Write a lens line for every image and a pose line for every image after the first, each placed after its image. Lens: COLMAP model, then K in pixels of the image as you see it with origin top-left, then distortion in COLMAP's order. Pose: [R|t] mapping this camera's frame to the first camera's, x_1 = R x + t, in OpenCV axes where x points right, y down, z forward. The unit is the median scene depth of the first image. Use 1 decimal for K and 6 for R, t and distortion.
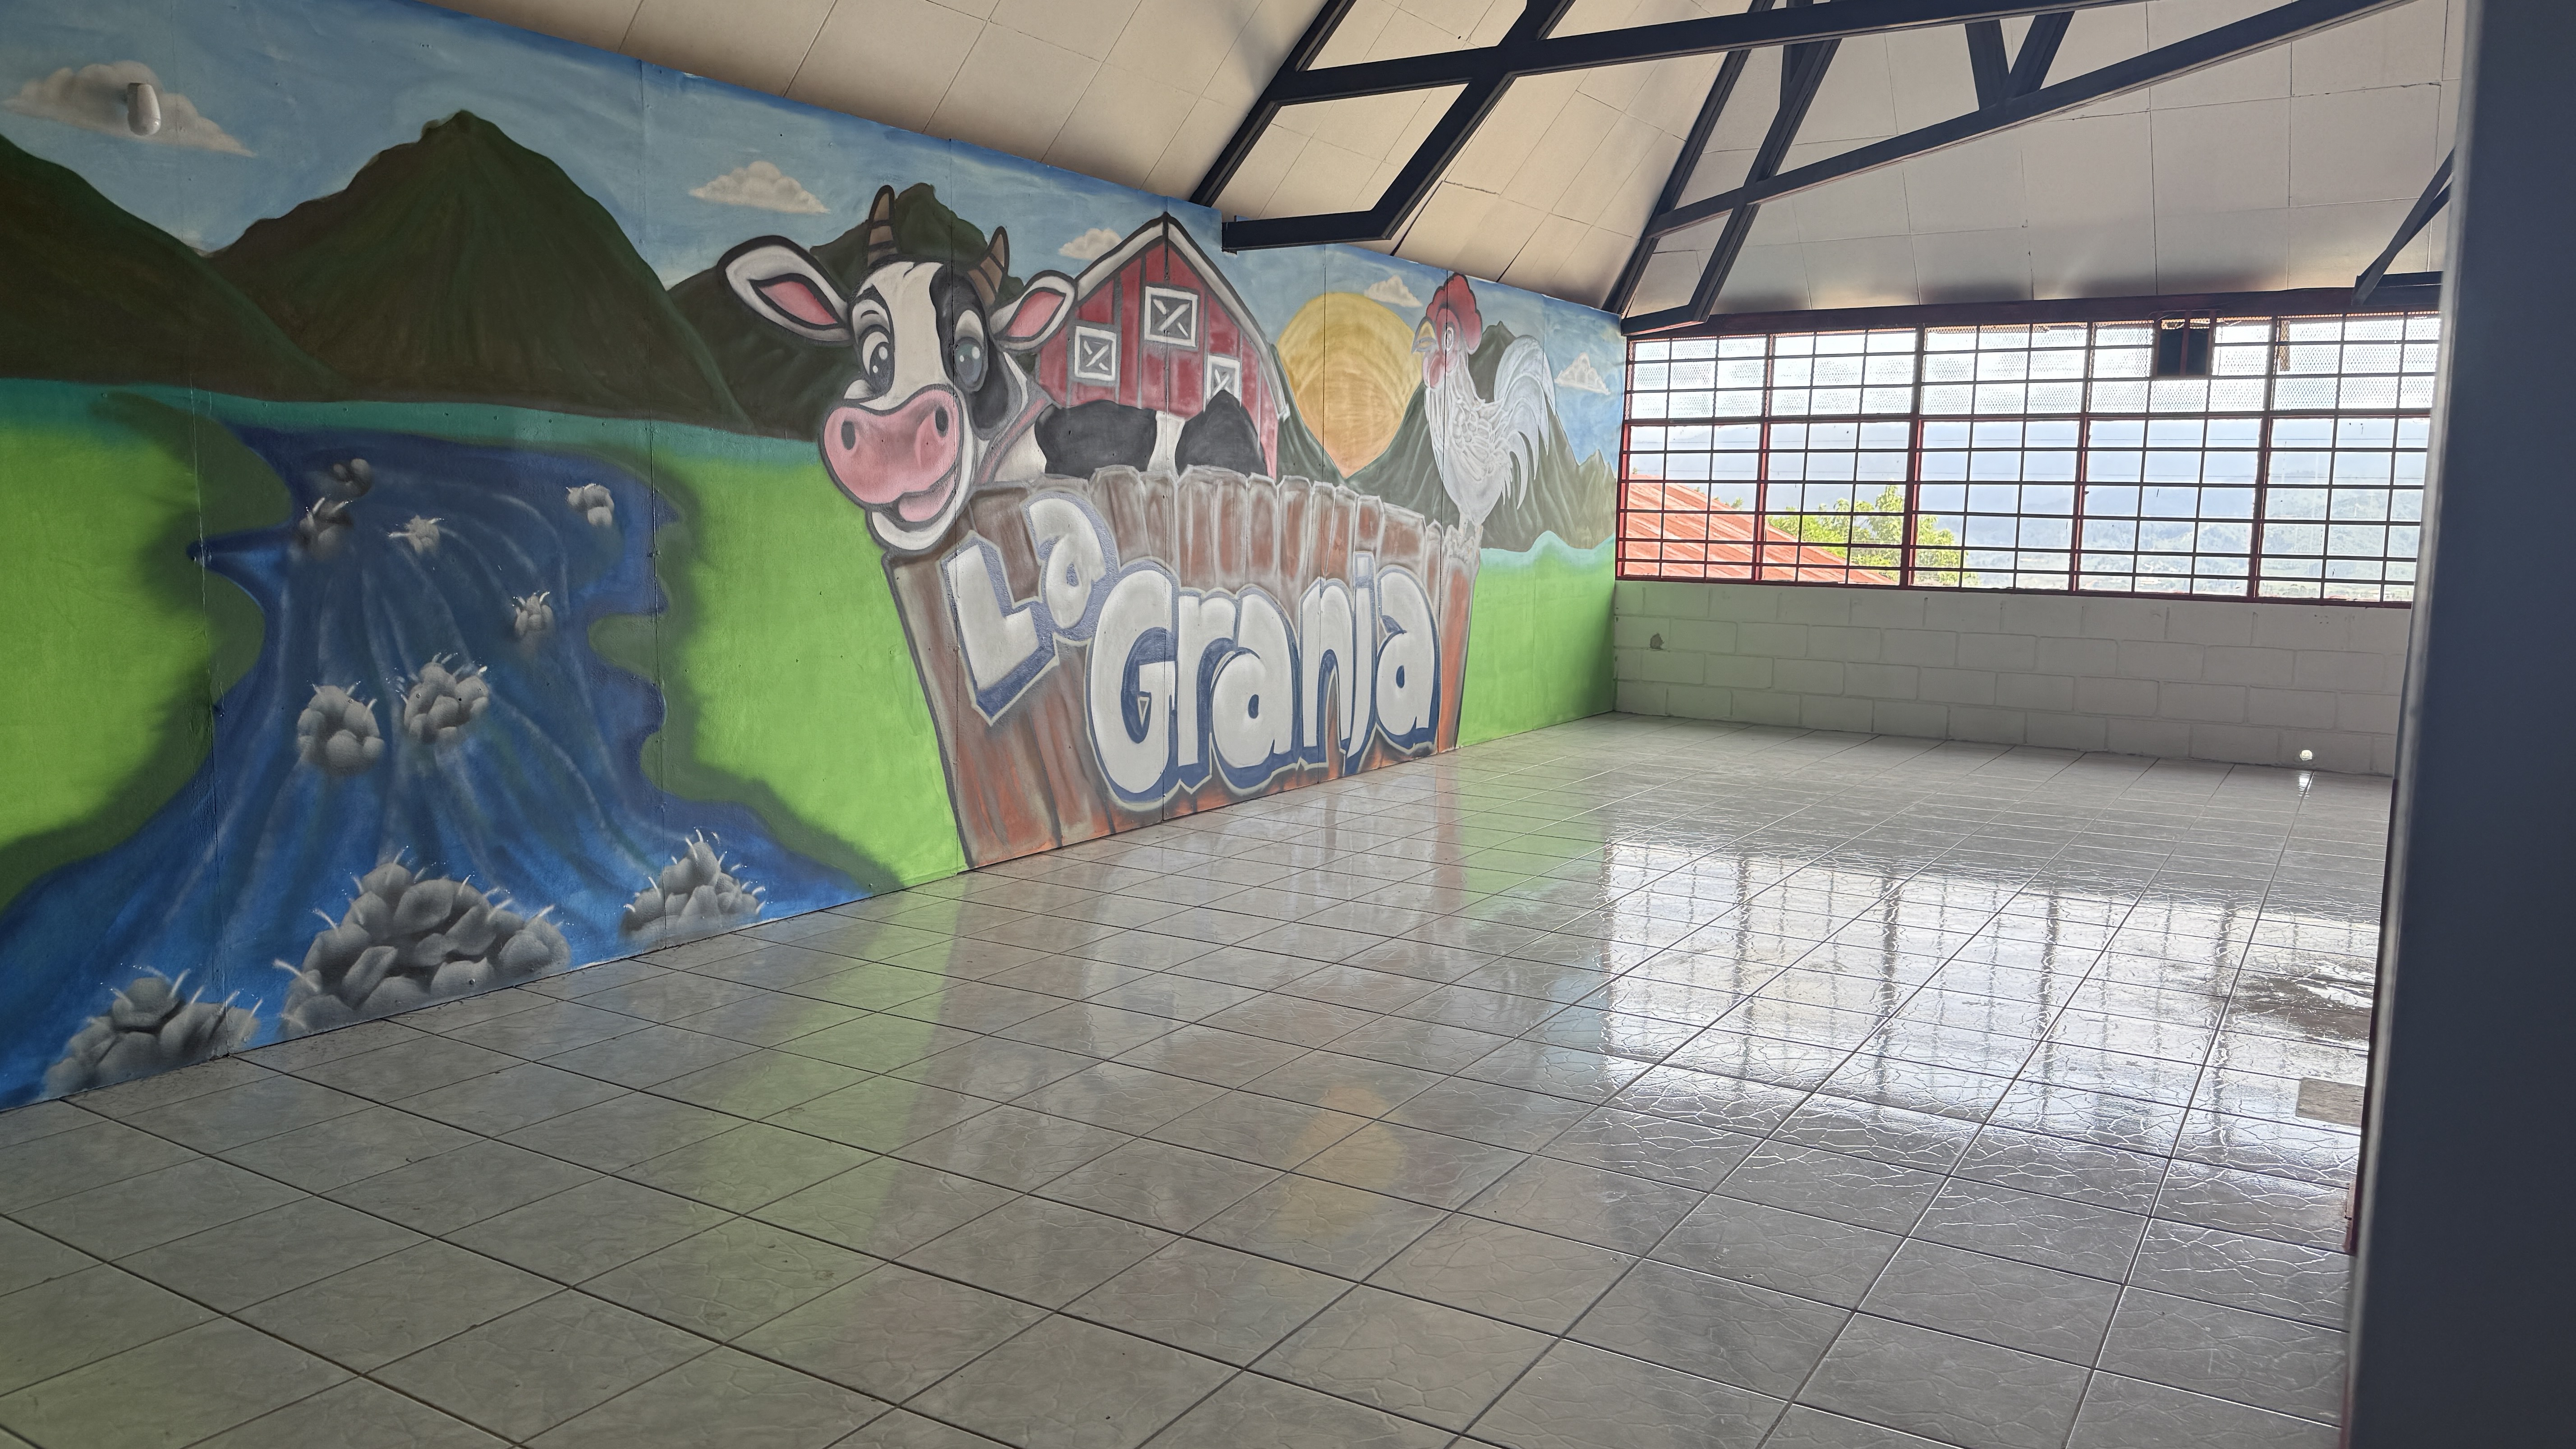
lens RADIAL K [[1803.4, 0, 1288.0], [0, 1803.4, 724.5], [0, 0, 1]] dist [0.077326, -0.001833]
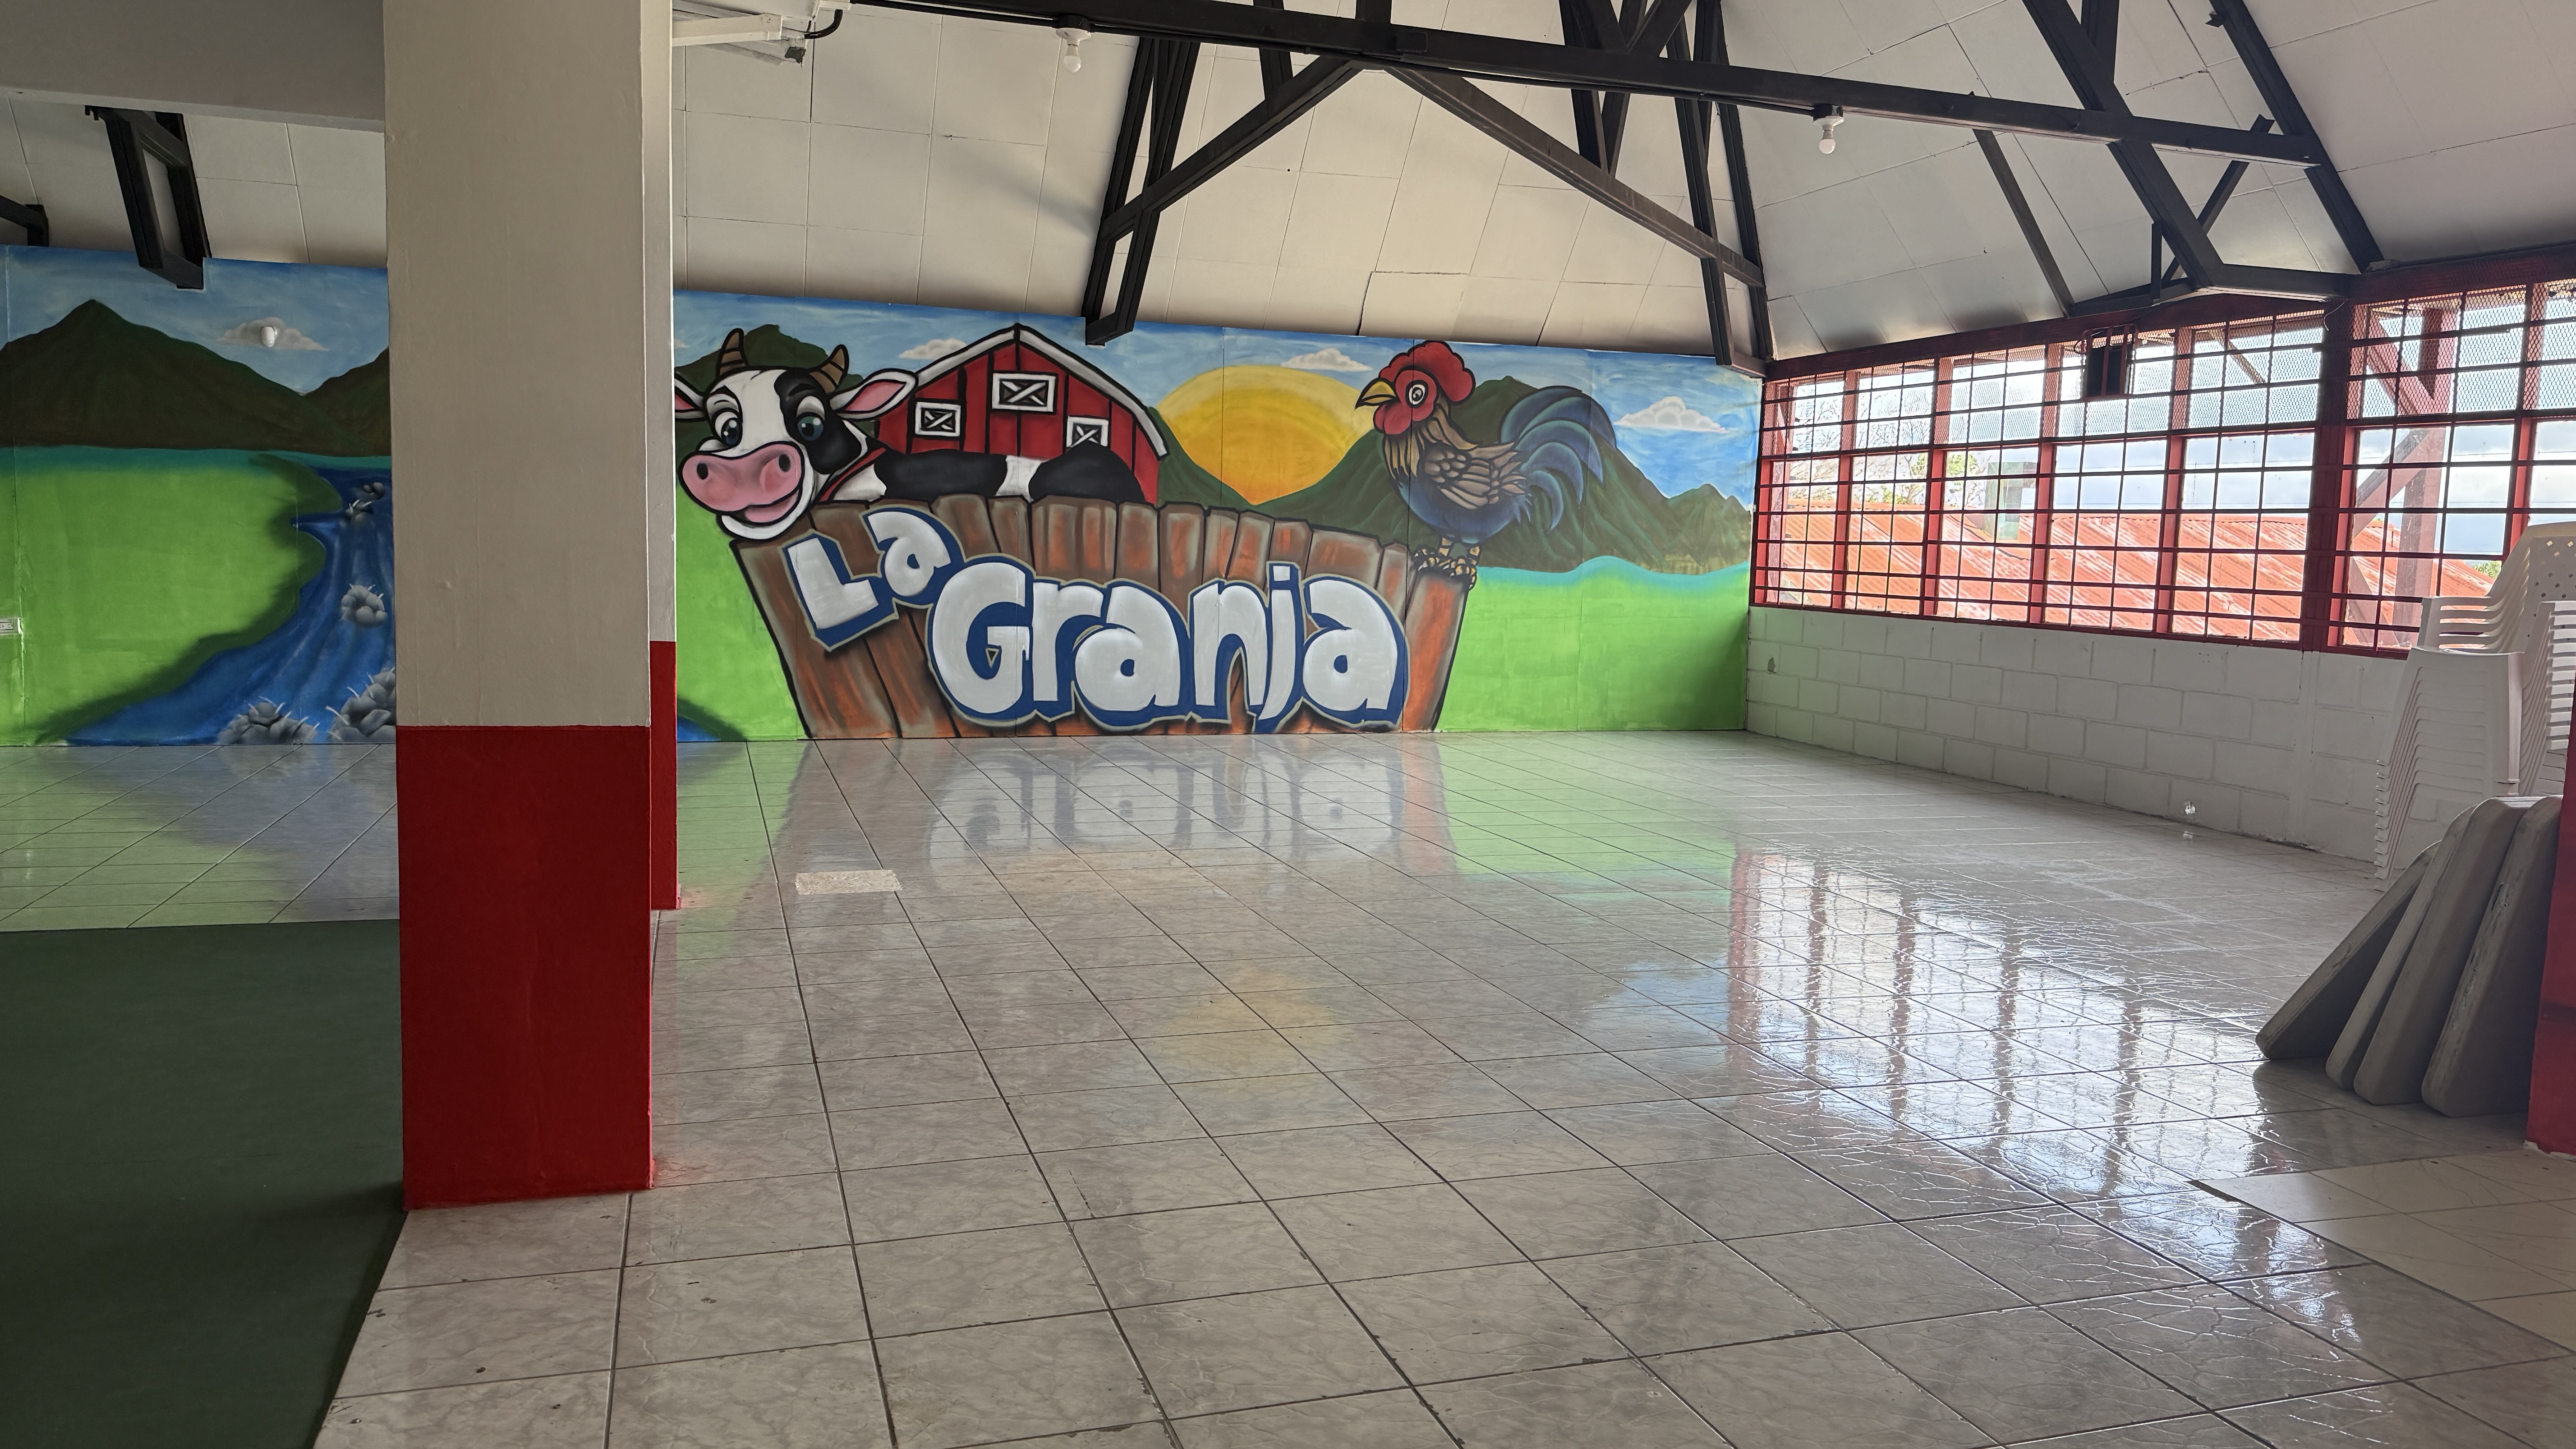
lens RADIAL K [[1750.2, 0, 1288.0], [0, 1750.2, 724.5], [0, 0, 1]] dist [0.064250, -0.001953]
pose [[0.762241, 0.071624, -0.643318, 1.119990], [-0.094205, 0.995553, -0.000779, 0.027322], [0.640401, 0.061198, 0.765598, 0.062684]]
